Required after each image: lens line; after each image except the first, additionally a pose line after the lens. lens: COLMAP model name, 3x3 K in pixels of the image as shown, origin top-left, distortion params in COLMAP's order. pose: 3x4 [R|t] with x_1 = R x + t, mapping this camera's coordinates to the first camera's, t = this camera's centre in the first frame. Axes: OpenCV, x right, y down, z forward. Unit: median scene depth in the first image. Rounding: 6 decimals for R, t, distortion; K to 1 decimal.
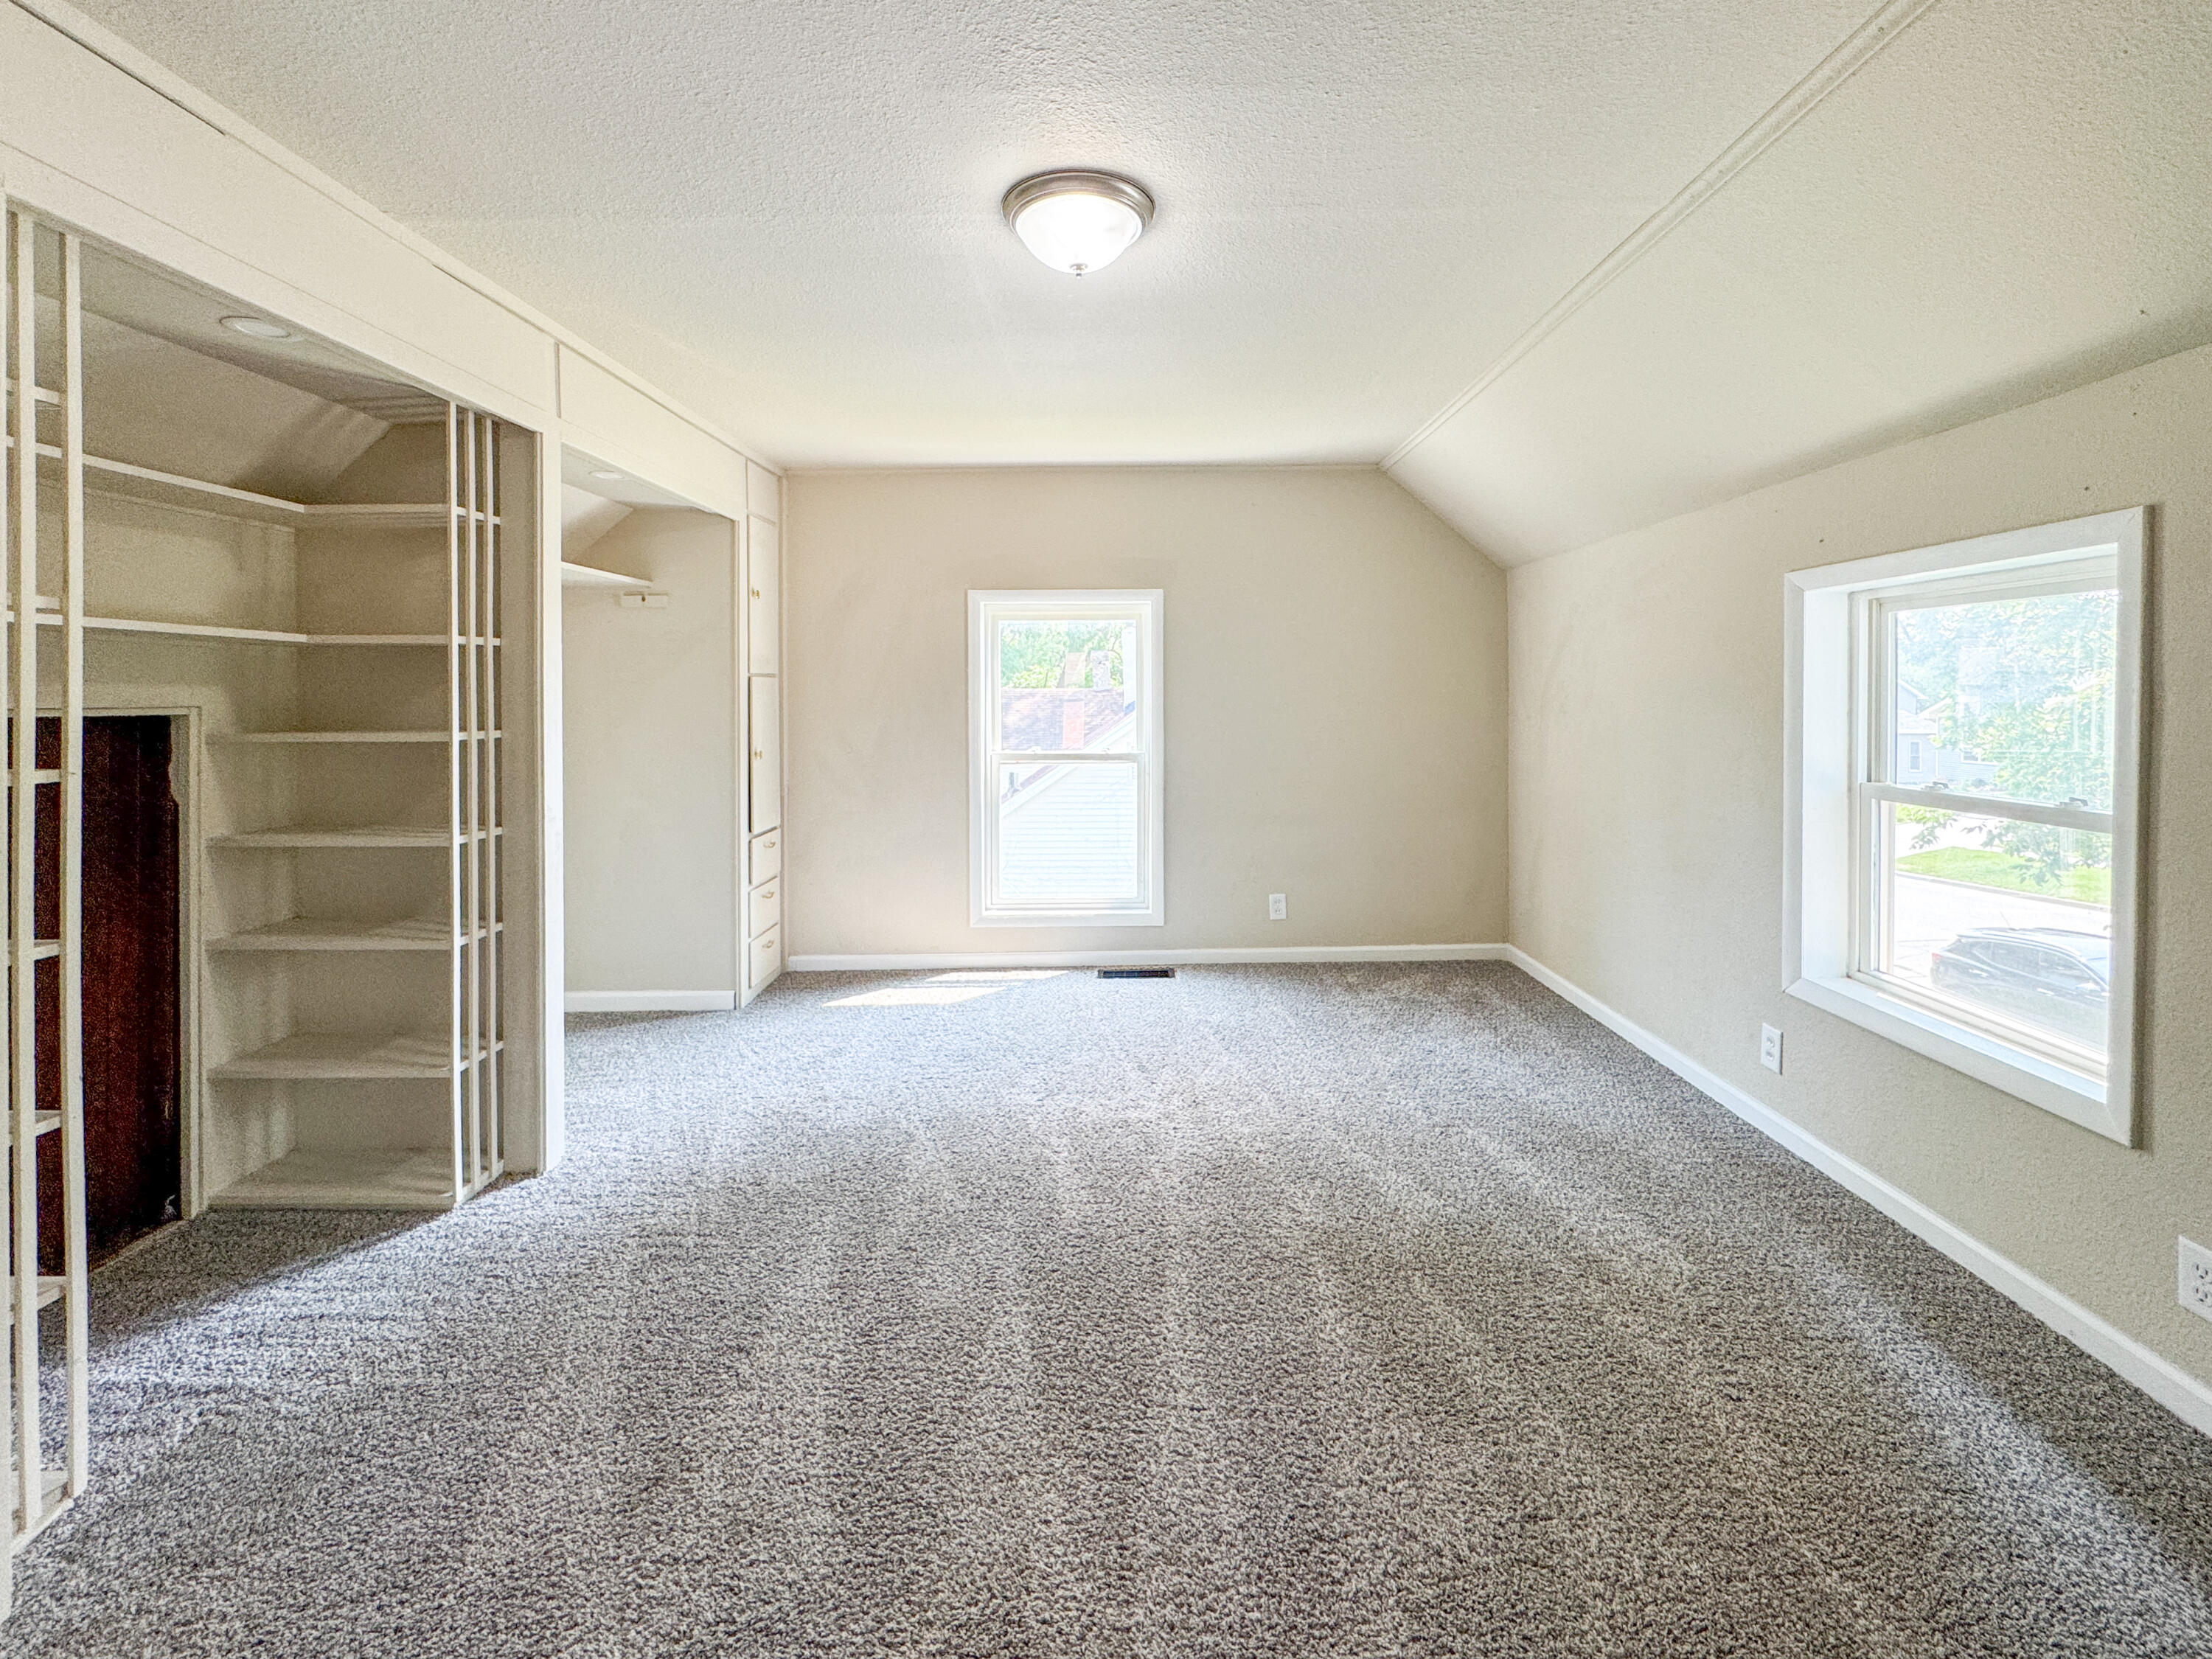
lens RADIAL K [[909.0, 0, 1070.3], [0, 909.0, 816.4], [0, 0, 1]] dist [-0.000918, -0.000050]
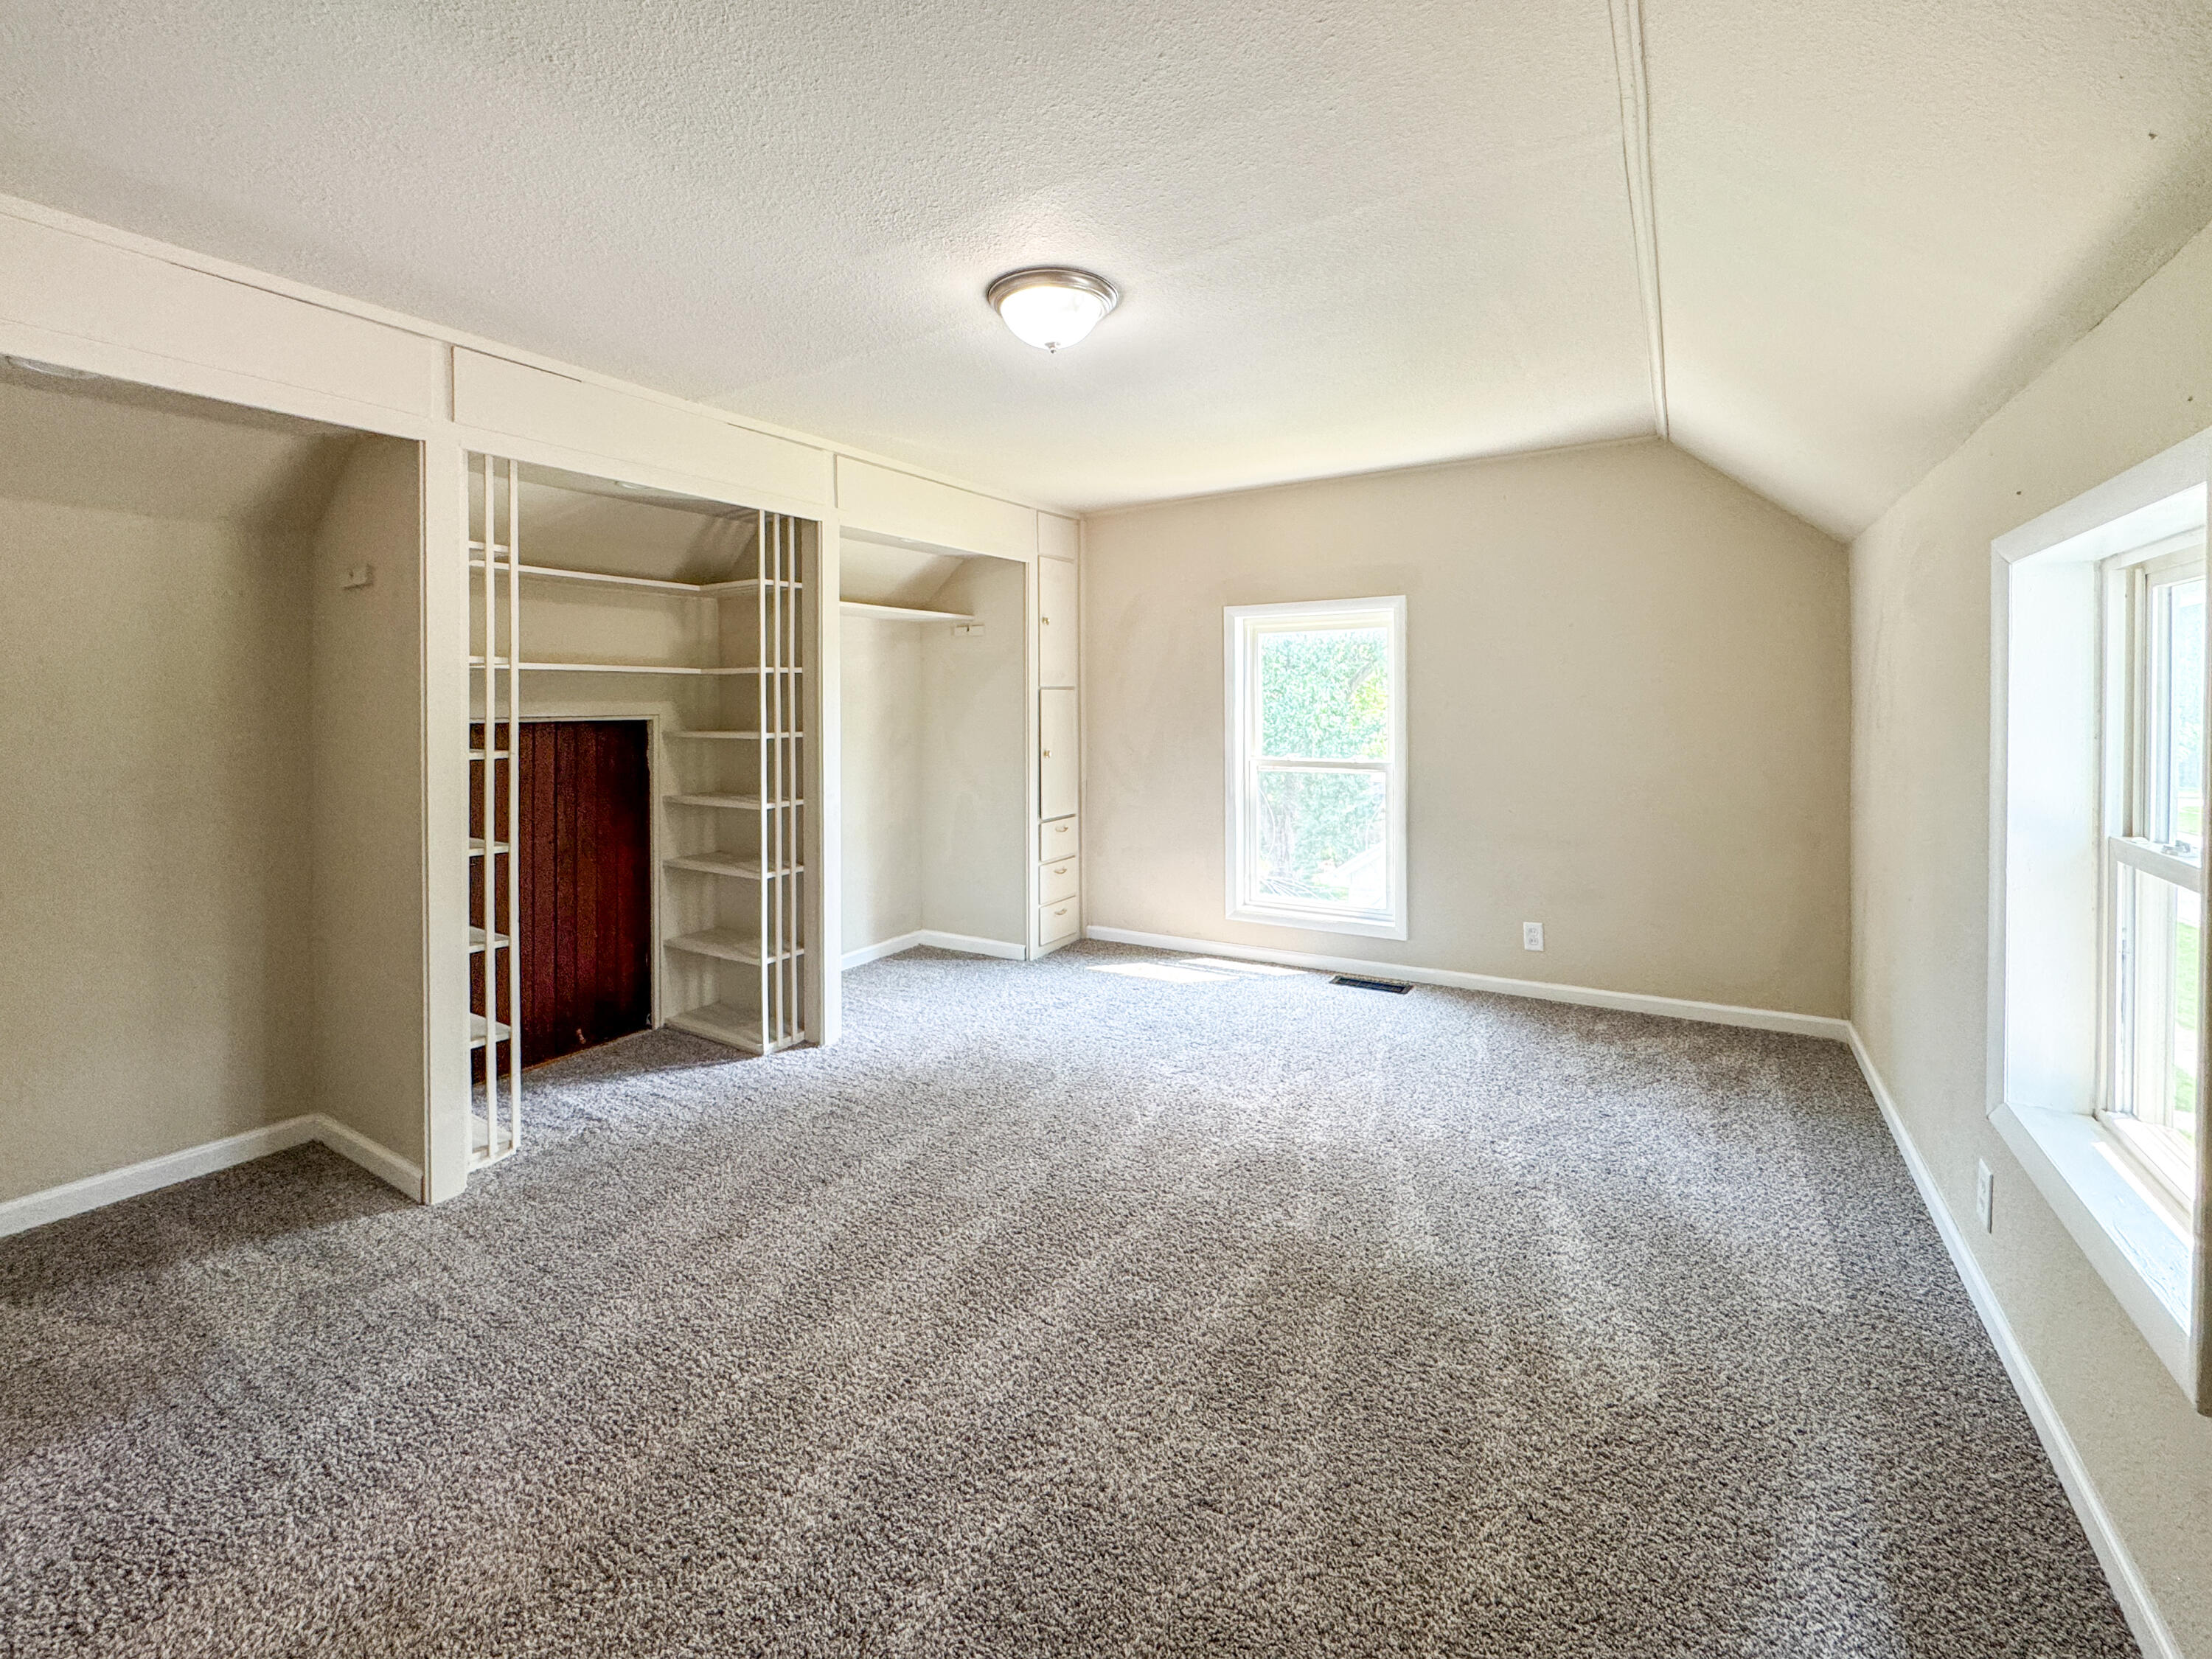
lens RADIAL K [[881.1, 0, 1106.0], [0, 881.1, 829.5], [0, 0, 1]] dist [-0.001688, 0.000047]
pose [[0.863632, 0.069769, -0.499272, 0.484317], [-0.062287, 0.997556, 0.031658, -0.014377], [0.500260, 0.003757, 0.865867, 0.036418]]
